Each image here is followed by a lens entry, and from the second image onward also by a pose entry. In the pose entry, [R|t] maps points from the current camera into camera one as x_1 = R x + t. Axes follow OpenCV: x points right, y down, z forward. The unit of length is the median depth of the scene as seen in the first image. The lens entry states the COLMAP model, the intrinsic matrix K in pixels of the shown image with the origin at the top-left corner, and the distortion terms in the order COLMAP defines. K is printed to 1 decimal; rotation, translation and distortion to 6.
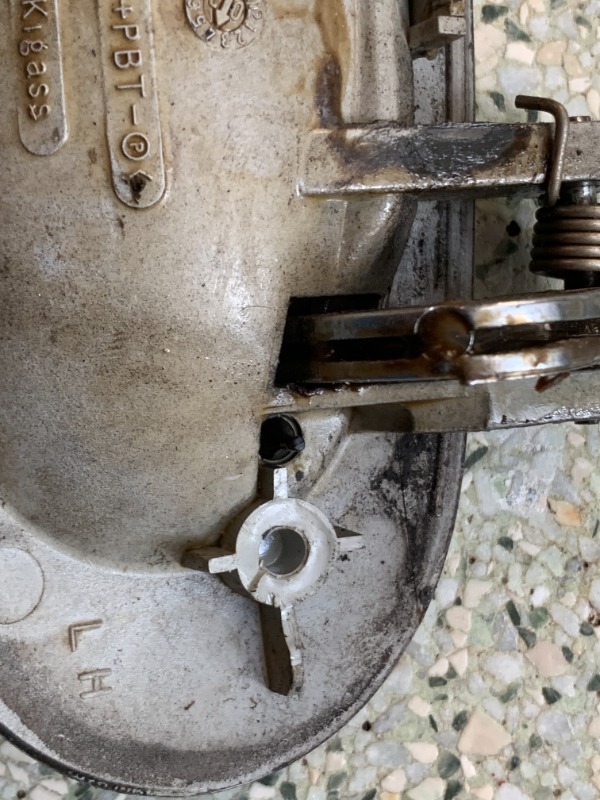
lens RADIAL K [[1236.2, 0, 300.0], [0, 1236.2, 400.0], [0, 0, 1]] dist [0.216755, -0.966466]
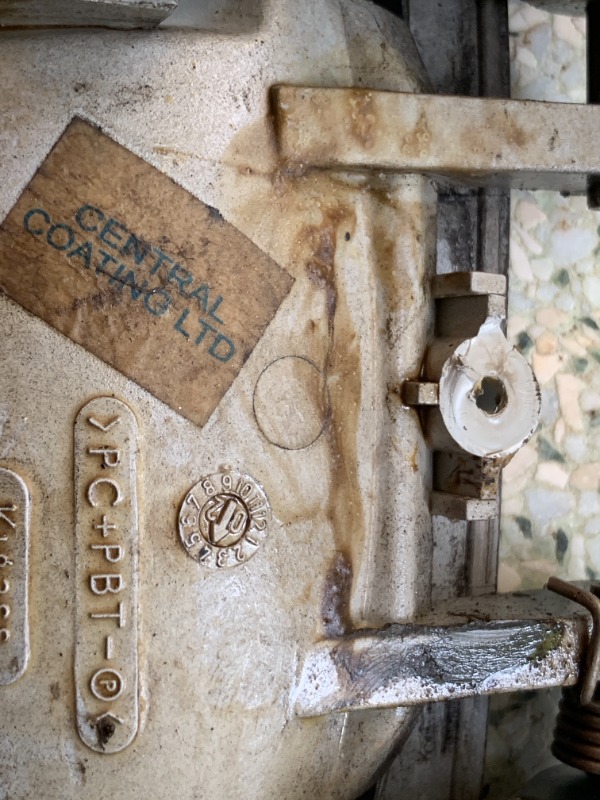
lens RADIAL K [[1236.2, 0, 300.0], [0, 1236.2, 400.0], [0, 0, 1]] dist [0.216755, -0.966466]
pose [[0.997441, 0.070639, 0.011049, -0.021425], [-0.070314, 0.997147, -0.027465, -0.349903], [-0.012958, 0.026618, 0.999562, 0.129872]]
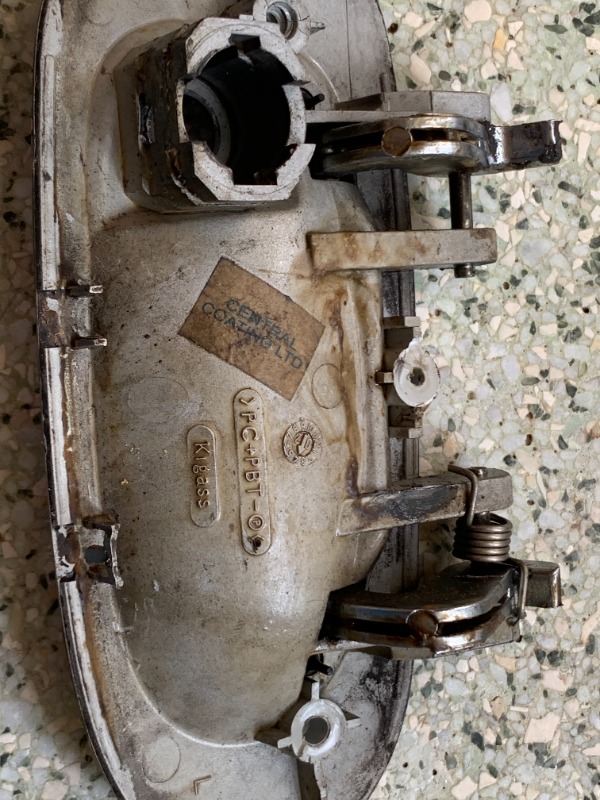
lens RADIAL K [[1183.8, 0, 300.0], [0, 1183.8, 400.0], [0, 0, 1]] dist [0.191487, -0.607171]
pose [[0.989579, 0.006977, 0.143823, -0.291817], [-0.005222, 0.999907, -0.012573, -0.330274], [-0.143898, 0.011691, 0.989524, -0.667190]]
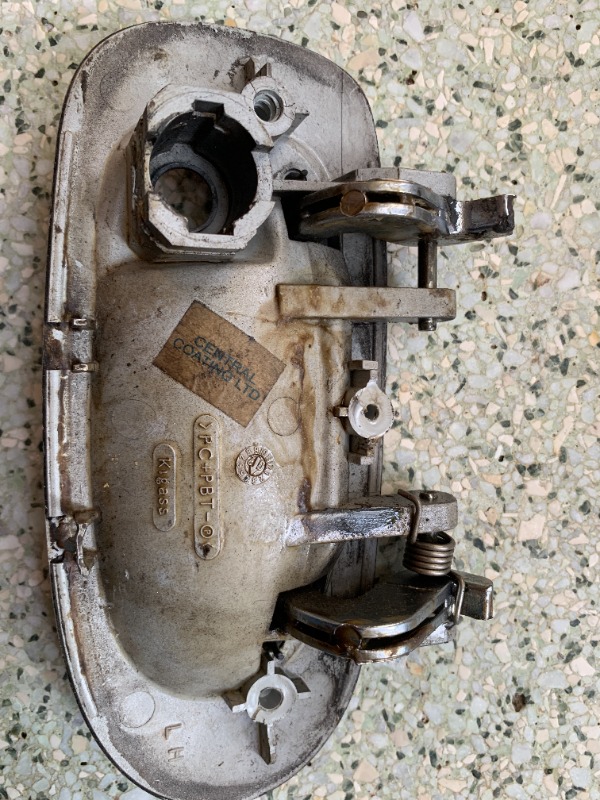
lens RADIAL K [[608.1, 0, 302.2], [0, 608.1, 401.8], [0, 0, 1]] dist [0.065486, -0.185993]
pose [[0.996034, 0.072560, -0.051494, 0.059241], [-0.073179, 0.997266, -0.010226, -0.386002], [0.050611, 0.013953, 0.998621, -0.017491]]
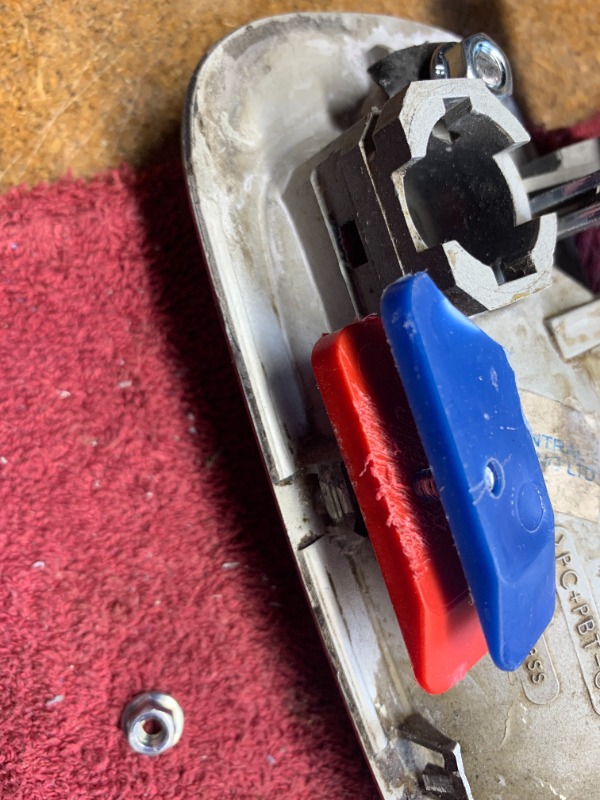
lens RADIAL K [[636.5, 0, 300.0], [0, 636.5, 400.0], [0, 0, 1]] dist [-0.005895, -0.076231]
pose [[0.955346, -0.262385, 0.135894, -0.449070], [0.267591, 0.963298, -0.021244, -0.553769], [-0.125332, 0.056659, 0.990496, 0.260479]]
